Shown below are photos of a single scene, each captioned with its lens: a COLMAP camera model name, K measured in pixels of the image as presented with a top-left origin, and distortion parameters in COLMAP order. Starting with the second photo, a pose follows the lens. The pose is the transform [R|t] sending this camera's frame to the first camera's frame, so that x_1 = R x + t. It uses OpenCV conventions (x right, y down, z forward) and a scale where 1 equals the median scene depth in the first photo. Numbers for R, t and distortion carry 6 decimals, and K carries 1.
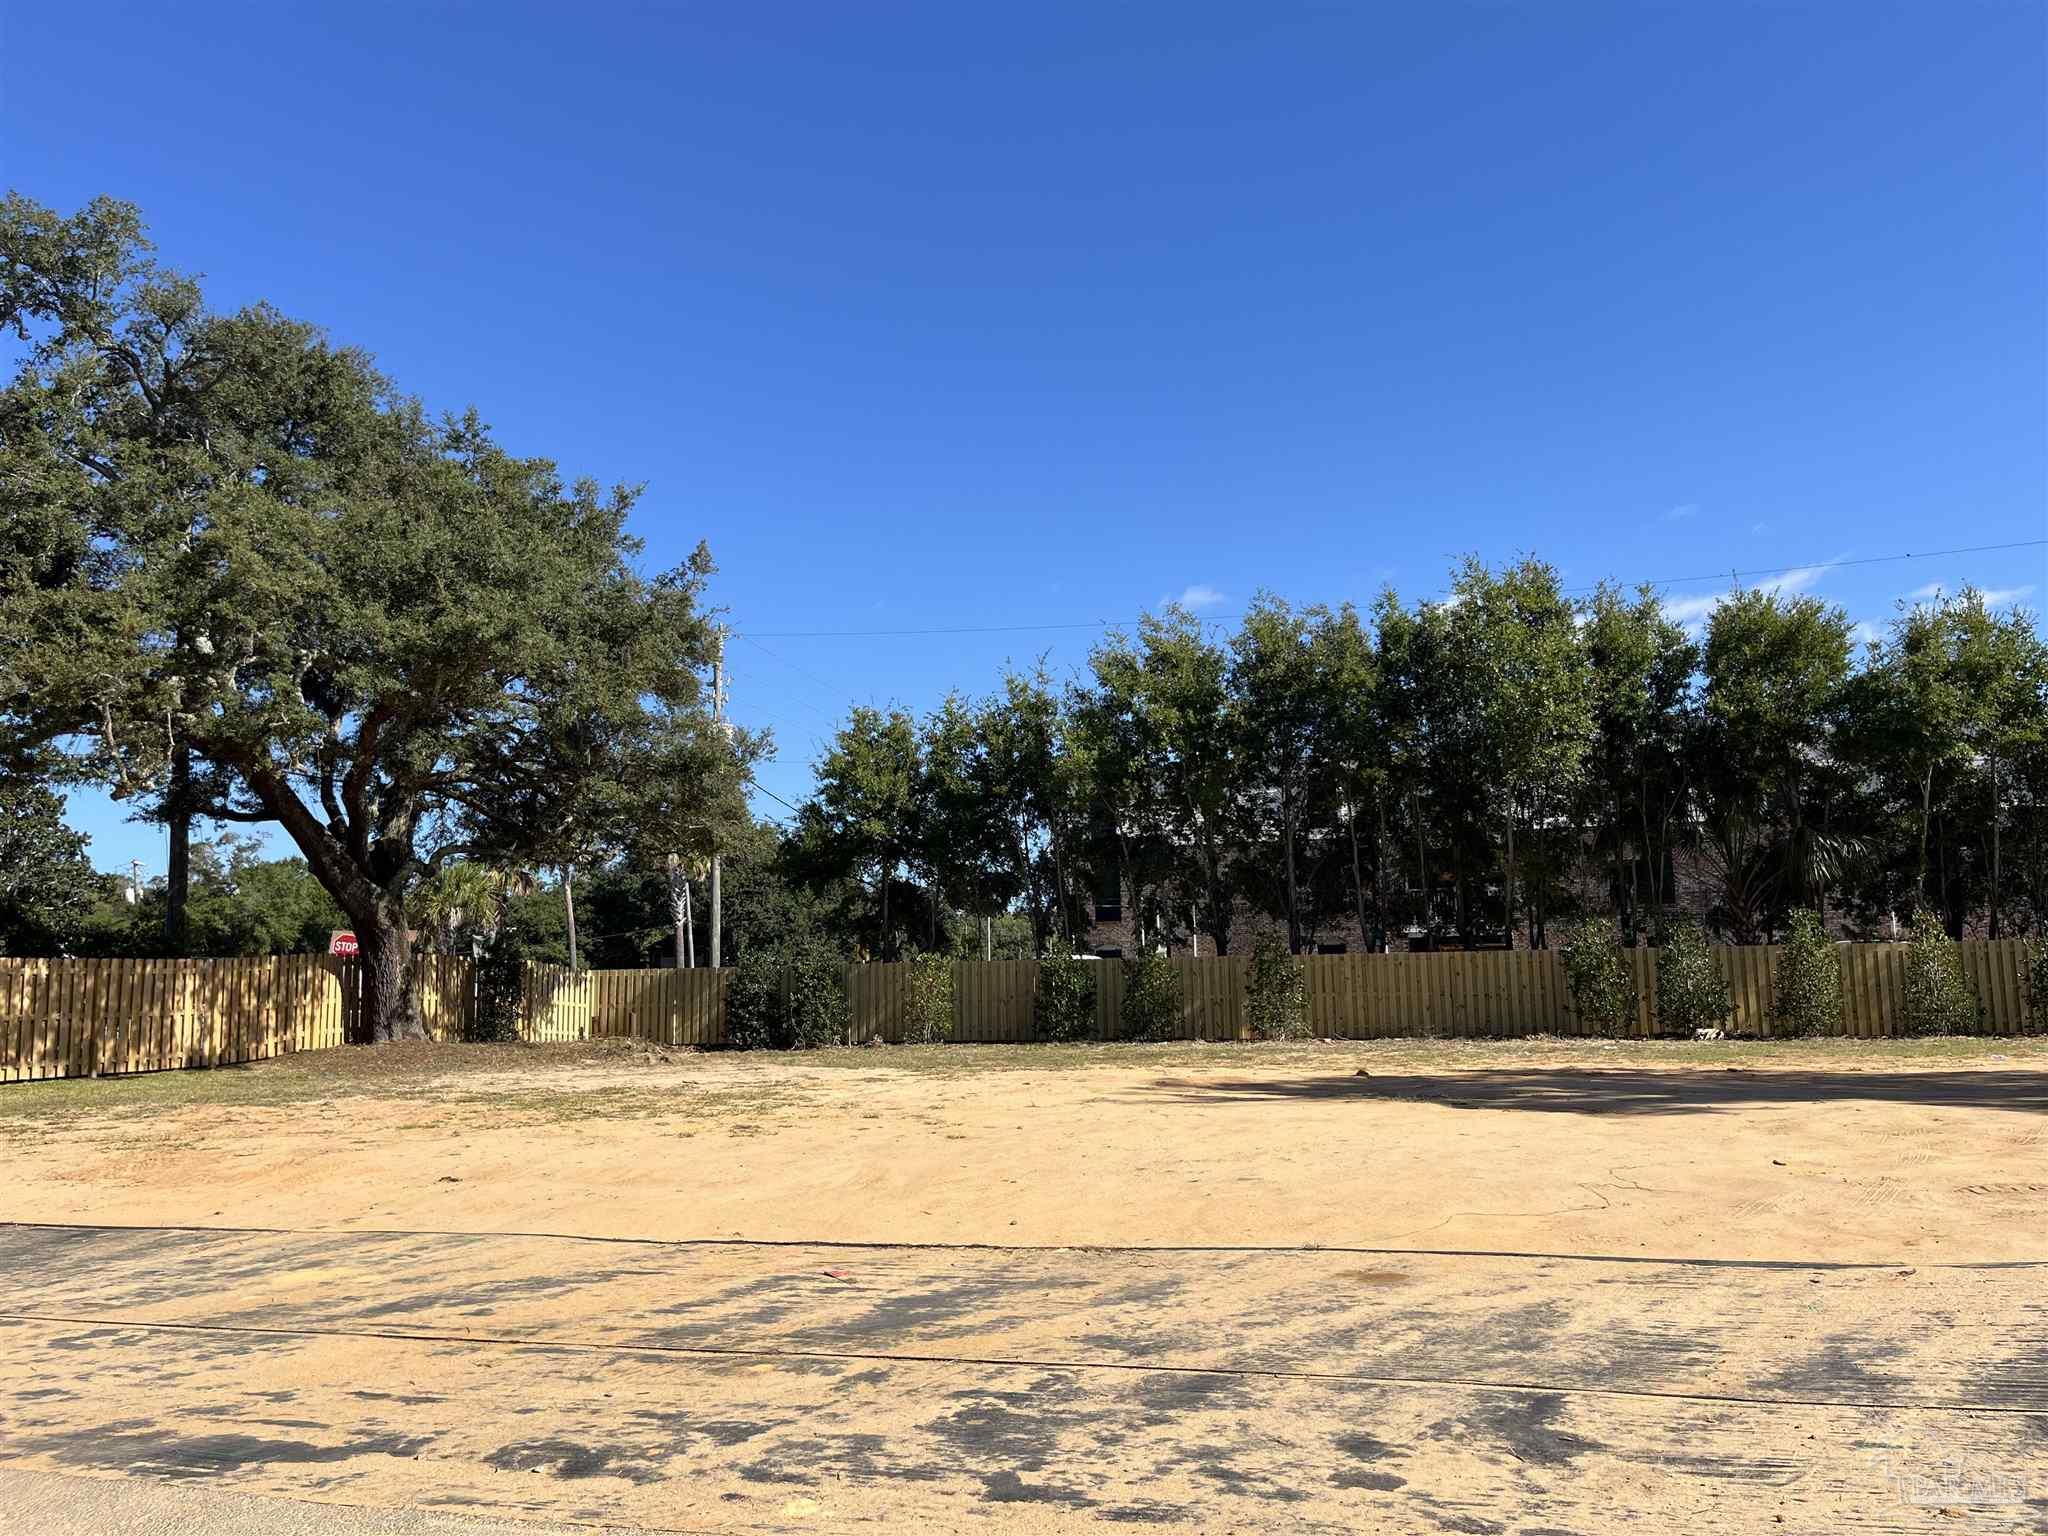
lens RADIAL K [[1552.9, 0, 1024.0], [0, 1552.9, 763.2], [0, 0, 1]] dist [0.038994, -0.002251]
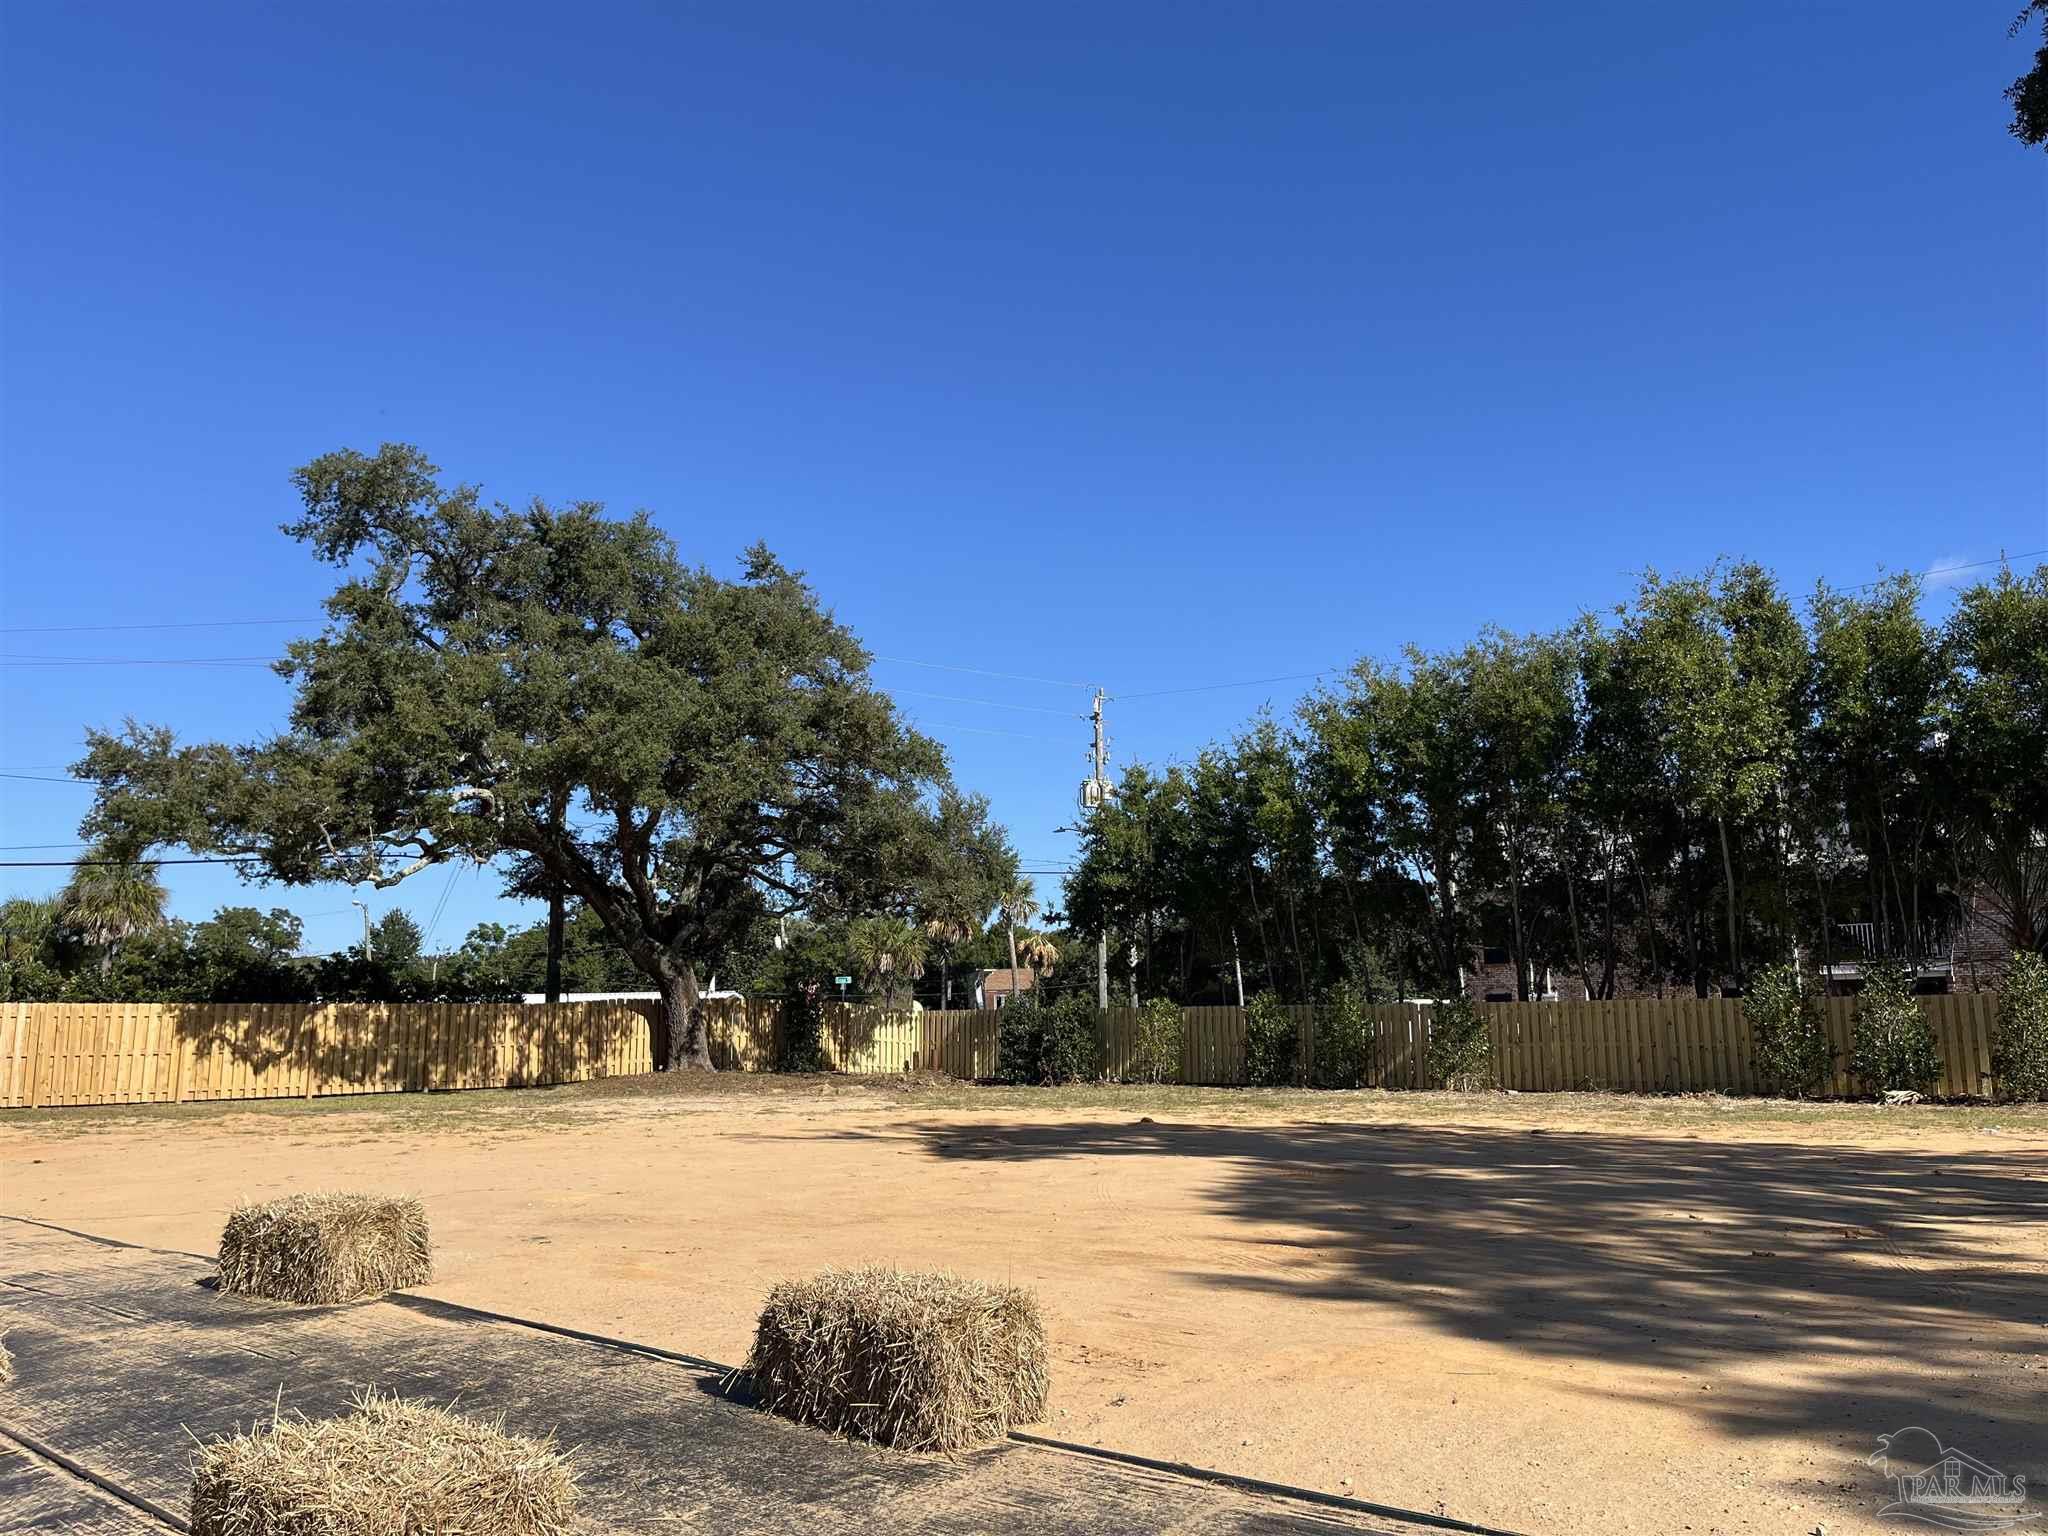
lens RADIAL K [[1552.9, 0, 1023.9], [0, 1552.9, 770.6], [0, 0, 1]] dist [0.038994, -0.002251]
pose [[0.904887, -0.059827, -0.421426, 0.375340], [0.052895, 0.998204, -0.028133, -0.008844], [0.422352, 0.003166, 0.906427, 0.002948]]
